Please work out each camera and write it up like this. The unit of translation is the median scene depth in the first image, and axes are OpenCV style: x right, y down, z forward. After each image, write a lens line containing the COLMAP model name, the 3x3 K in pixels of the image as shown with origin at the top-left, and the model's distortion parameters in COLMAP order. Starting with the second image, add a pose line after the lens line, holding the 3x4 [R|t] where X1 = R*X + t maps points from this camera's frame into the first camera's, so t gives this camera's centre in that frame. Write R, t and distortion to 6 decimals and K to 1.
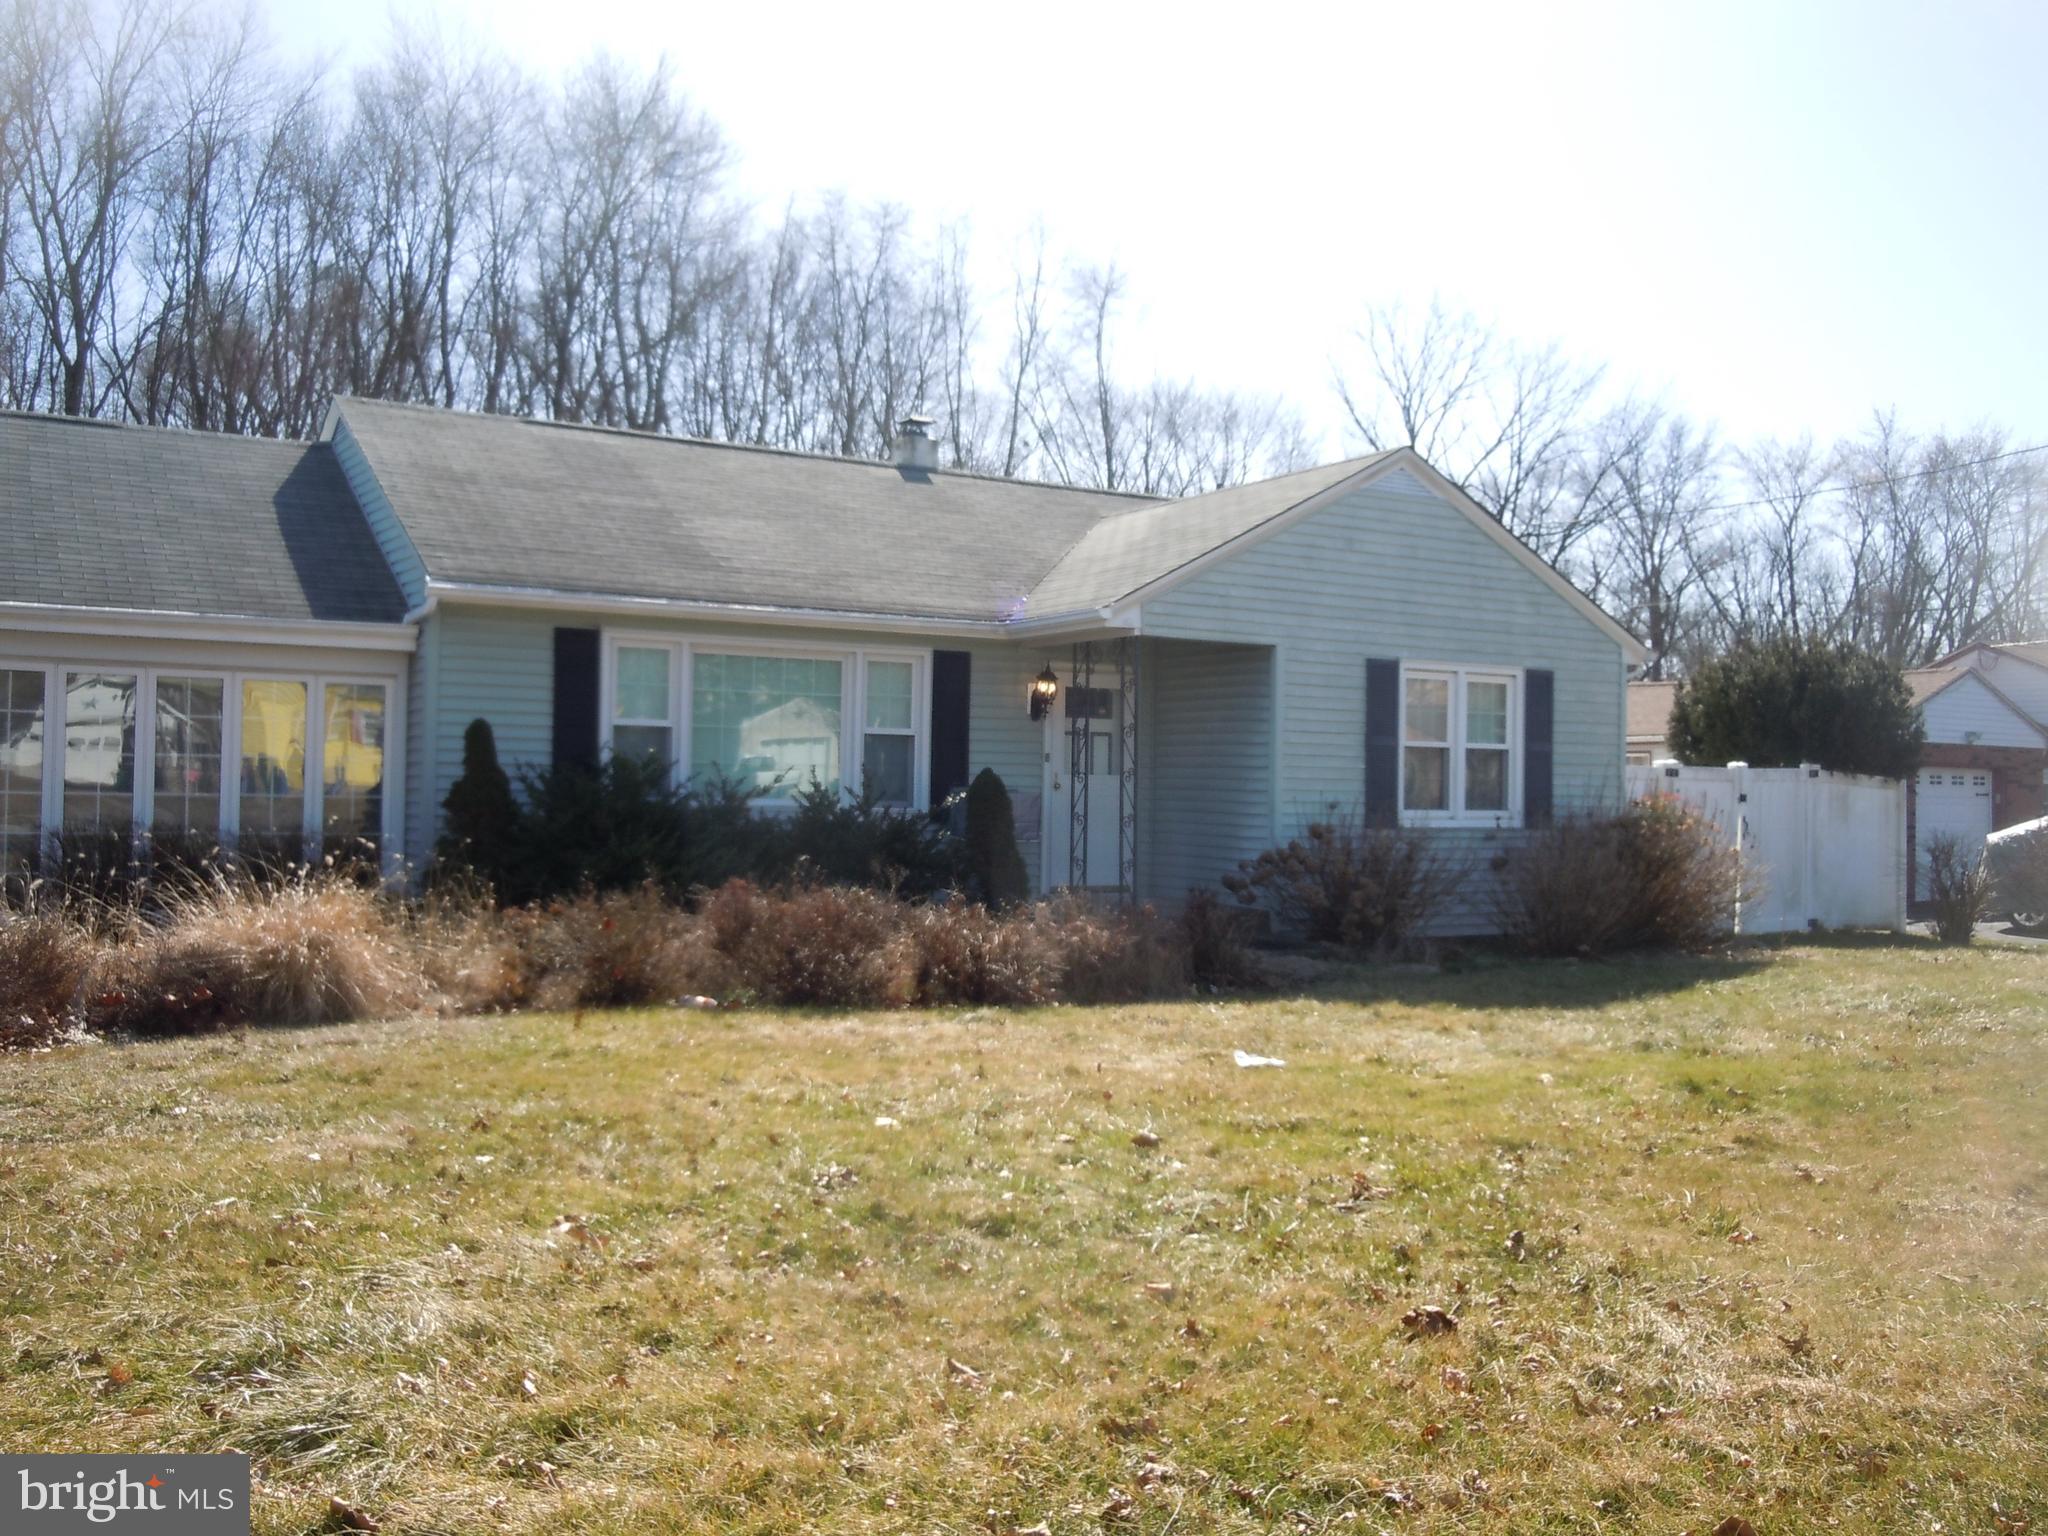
lens RADIAL K [[1817.9, 0, 1028.1], [0, 1817.9, 753.4], [0, 0, 1]] dist [-0.058970, 0.033299]
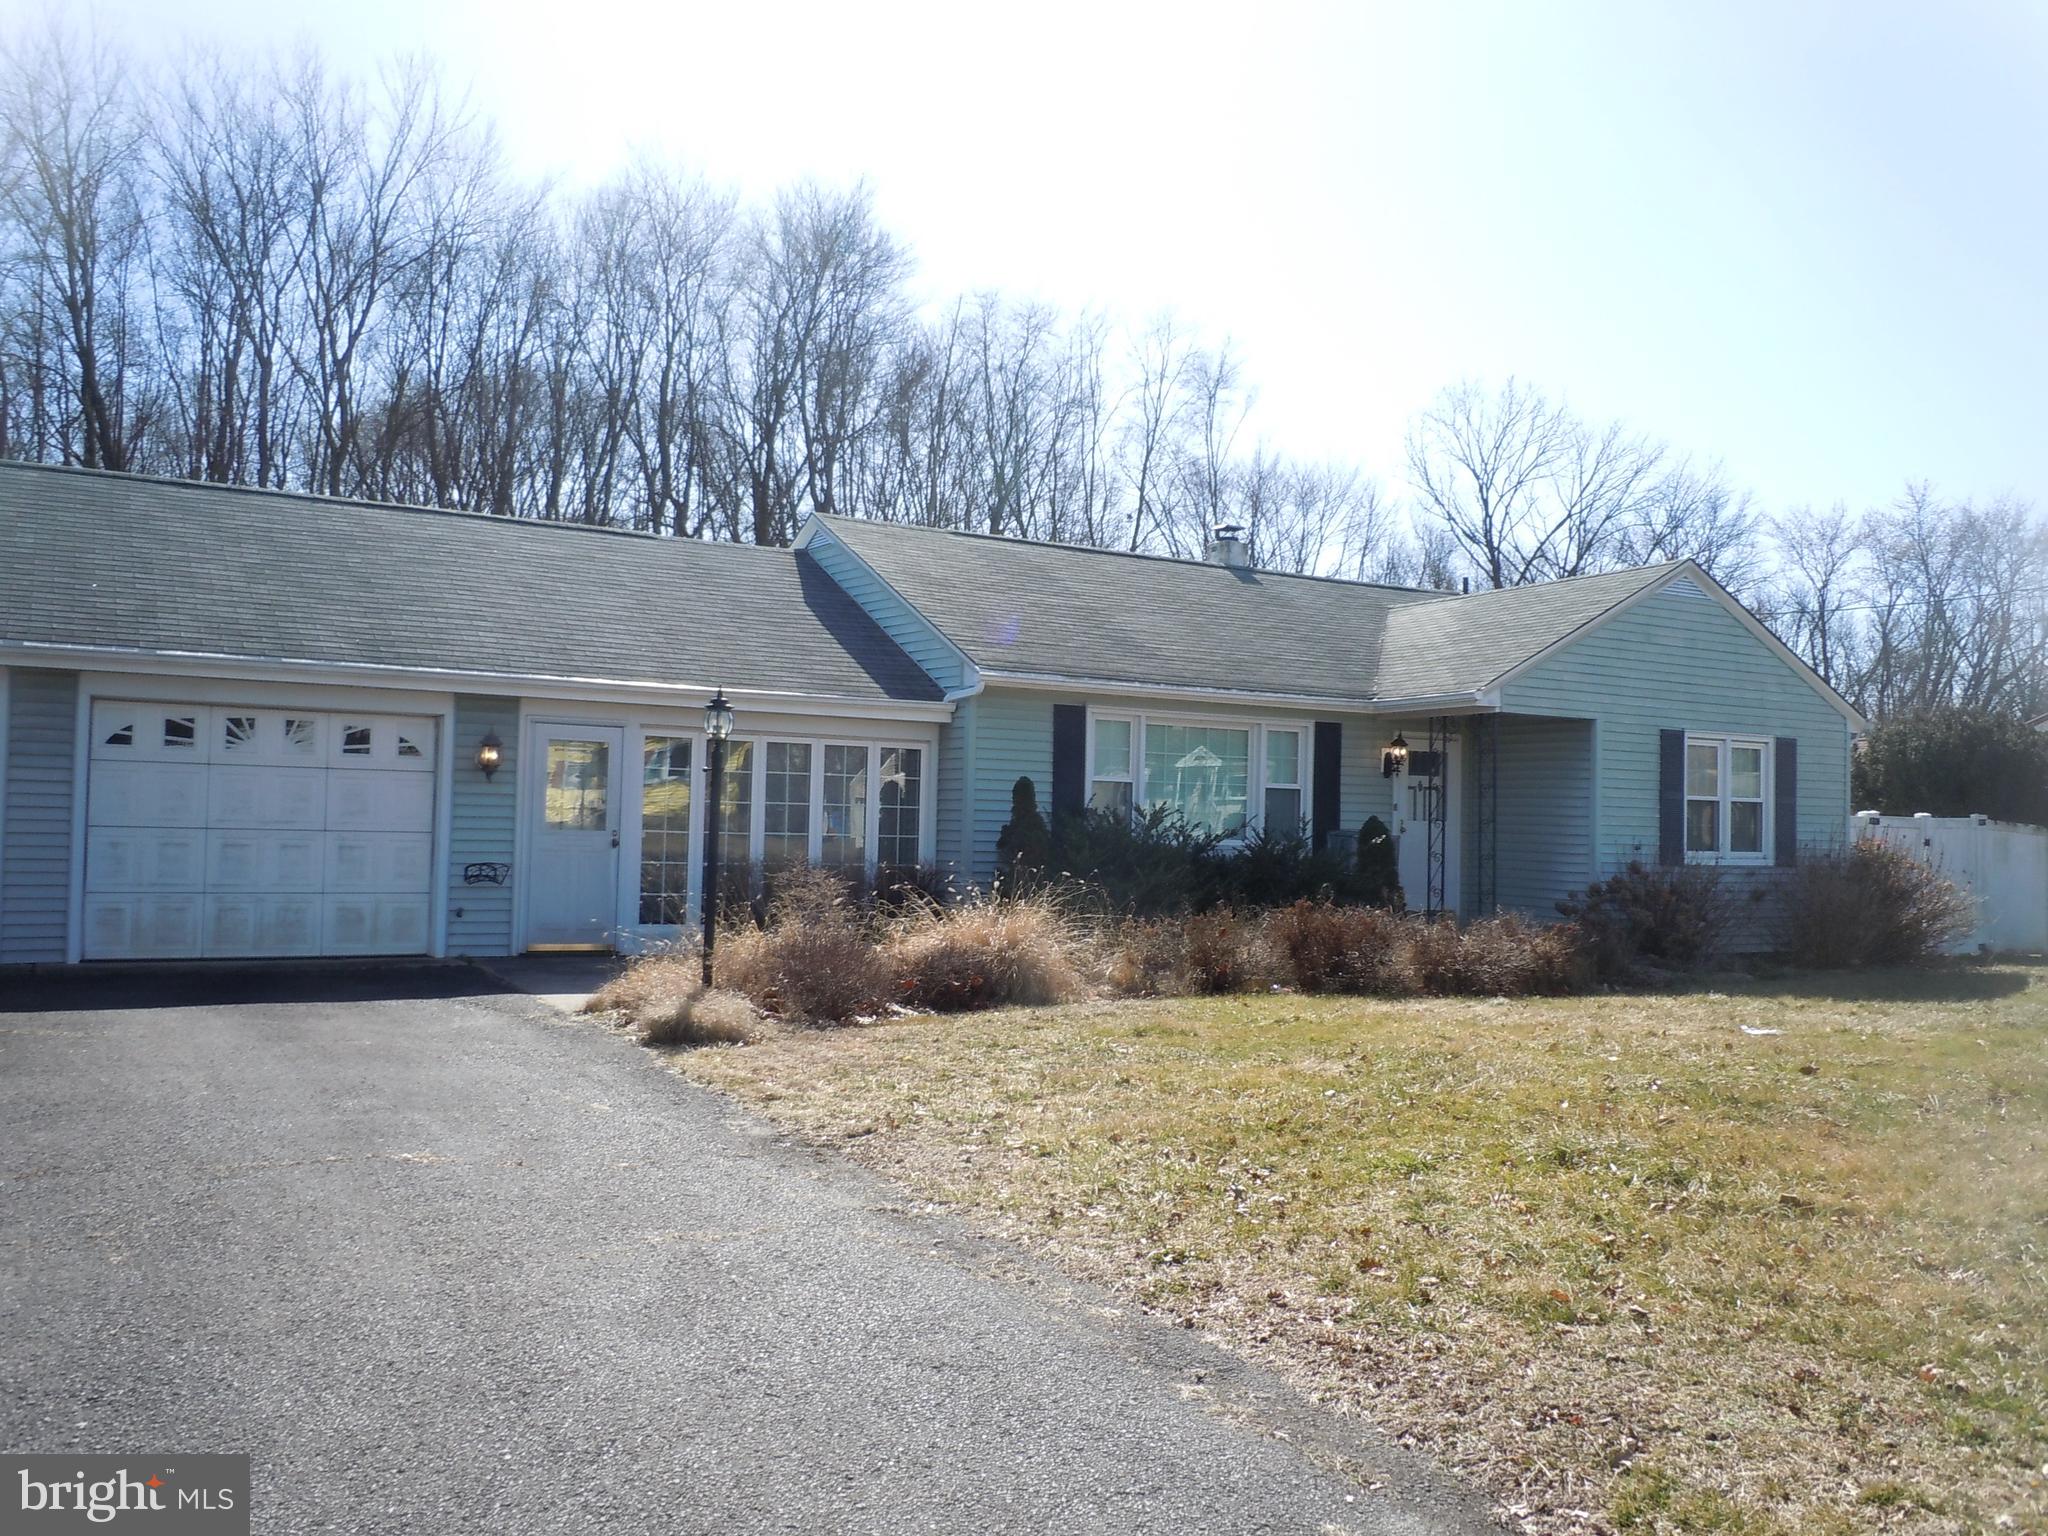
lens RADIAL K [[1693.6, 0, 1016.1], [0, 1693.6, 787.0], [0, 0, 1]] dist [0.015330, -0.072316]
pose [[0.999743, 0.004821, -0.022153, -0.222237], [-0.004928, 0.999976, -0.004774, -0.004775], [0.022130, 0.004882, 0.999743, -0.168951]]
